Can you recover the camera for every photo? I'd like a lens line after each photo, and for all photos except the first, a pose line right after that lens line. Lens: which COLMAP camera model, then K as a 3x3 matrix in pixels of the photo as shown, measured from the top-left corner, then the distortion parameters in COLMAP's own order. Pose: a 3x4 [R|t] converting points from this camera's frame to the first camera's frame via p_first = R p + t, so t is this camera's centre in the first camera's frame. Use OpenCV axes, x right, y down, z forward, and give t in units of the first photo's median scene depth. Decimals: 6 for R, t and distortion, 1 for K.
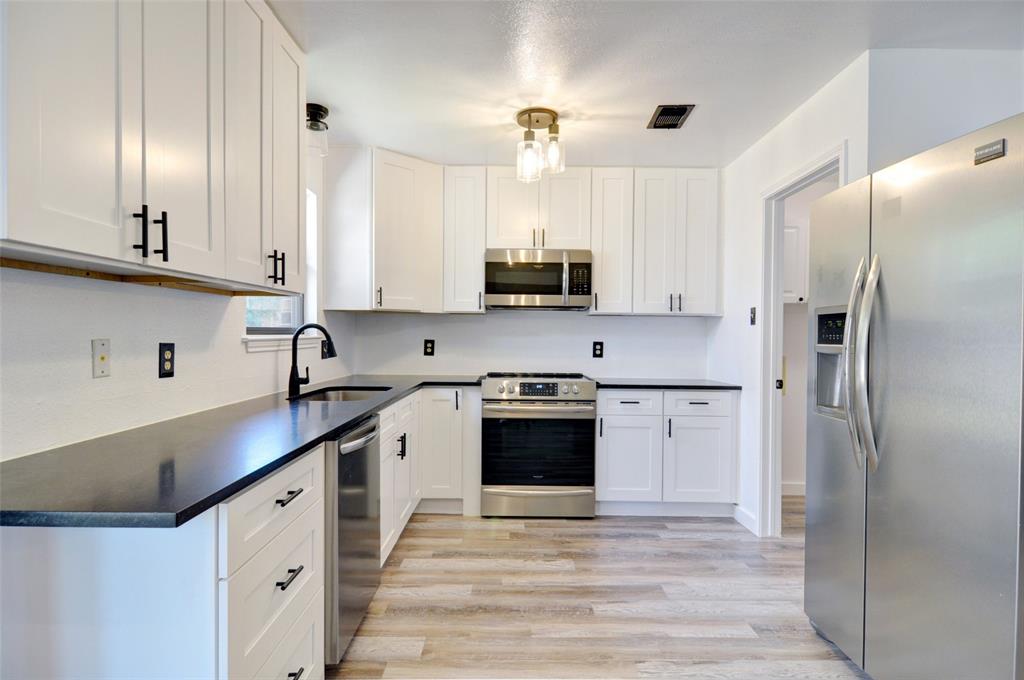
lens RADIAL K [[543.3, 0, 512.9], [0, 543.3, 342.3], [0, 0, 1]] dist [0.014420, -0.011865]
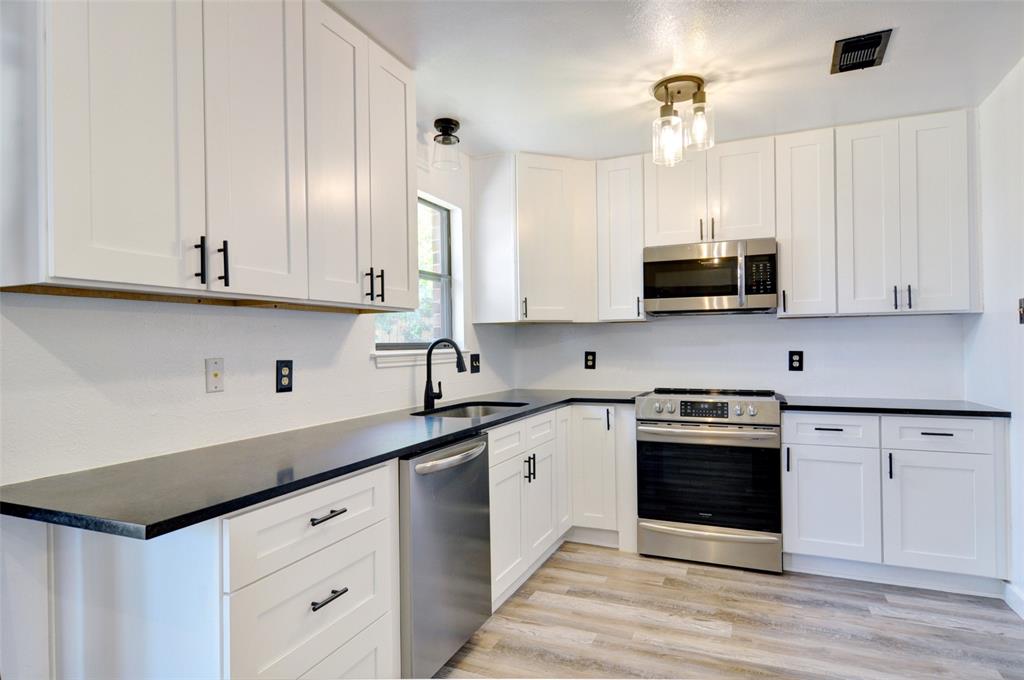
lens RADIAL K [[574.6, 0, 511.4], [0, 574.6, 342.2], [0, 0, 1]] dist [0.005184, -0.001905]
pose [[0.918024, -0.021877, -0.395920, 0.129481], [0.014471, 0.999660, -0.021683, -0.001817], [0.396260, 0.014177, 0.918029, 0.070118]]
